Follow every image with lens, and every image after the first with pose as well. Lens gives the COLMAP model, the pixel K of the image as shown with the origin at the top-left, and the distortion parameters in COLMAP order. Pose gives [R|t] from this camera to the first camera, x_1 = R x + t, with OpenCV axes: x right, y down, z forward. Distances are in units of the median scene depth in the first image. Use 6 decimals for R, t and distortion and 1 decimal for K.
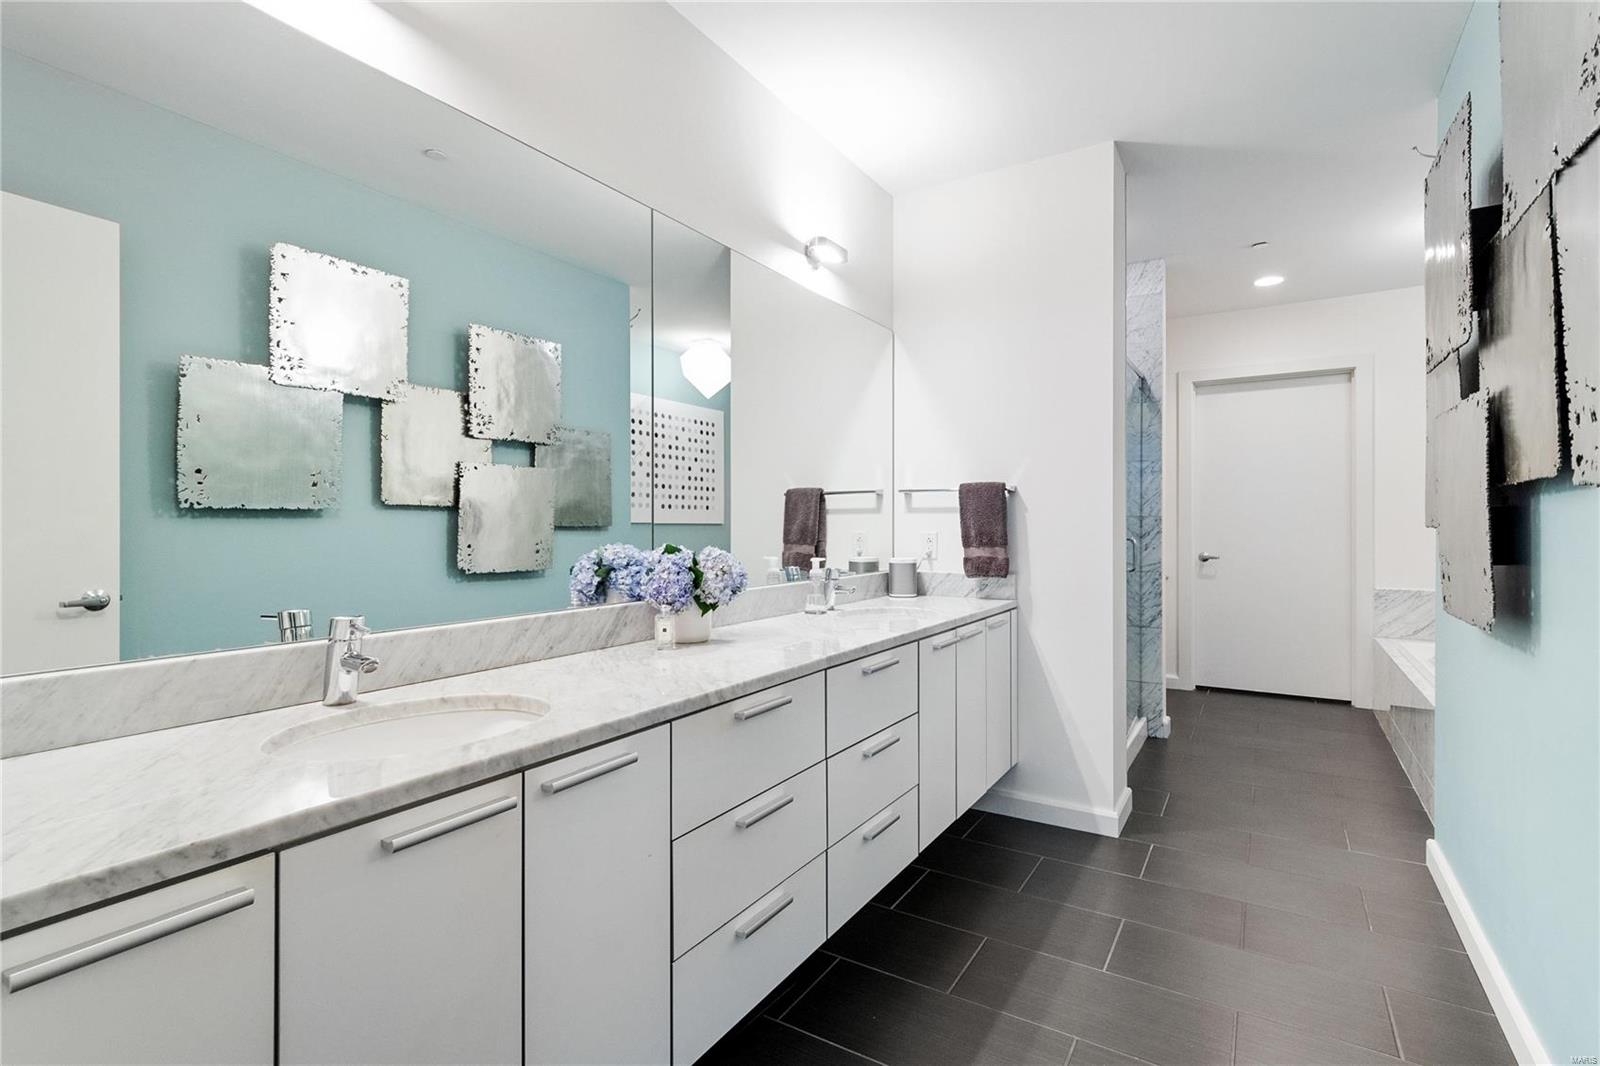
lens RADIAL K [[755.6, 0, 802.5], [0, 755.6, 524.6], [0, 0, 1]] dist [0.002018, -0.000777]
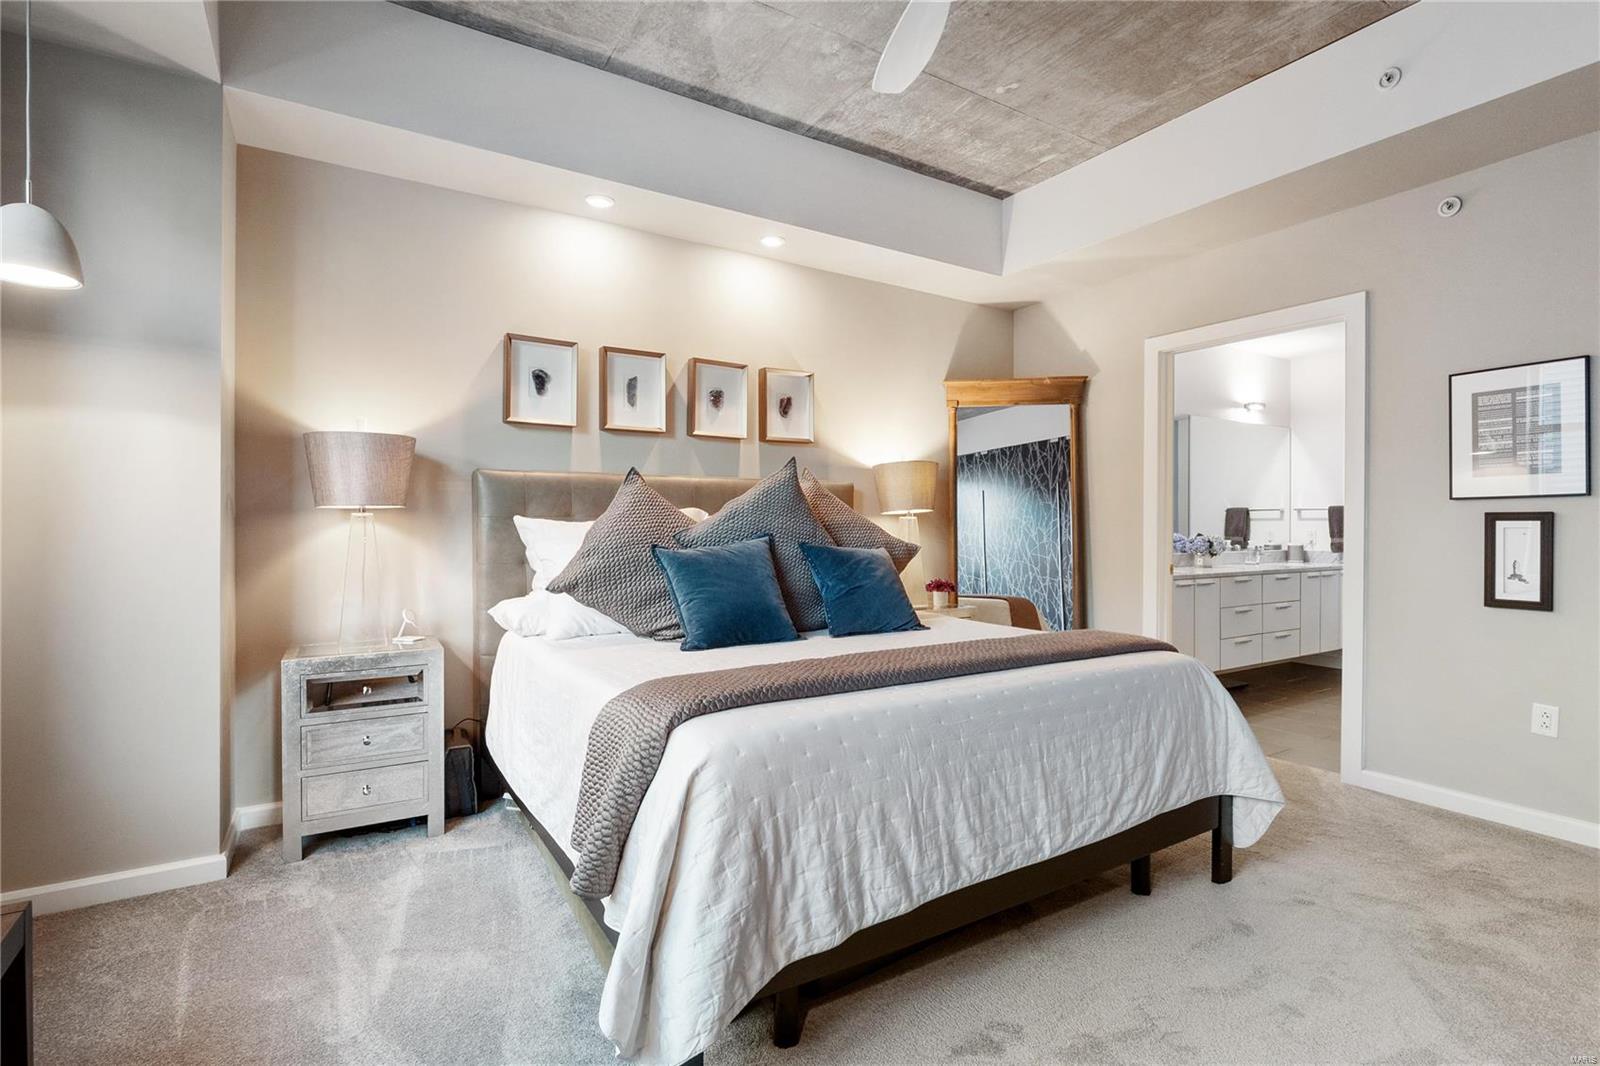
lens RADIAL K [[755.6, 0, 798.2], [0, 755.6, 520.9], [0, 0, 1]] dist [0.002018, -0.000777]
pose [[0.894738, 0.005641, -0.446556, -0.256450], [-0.005317, 0.999984, 0.001977, -0.019871], [0.446560, 0.000605, 0.894754, -2.328433]]
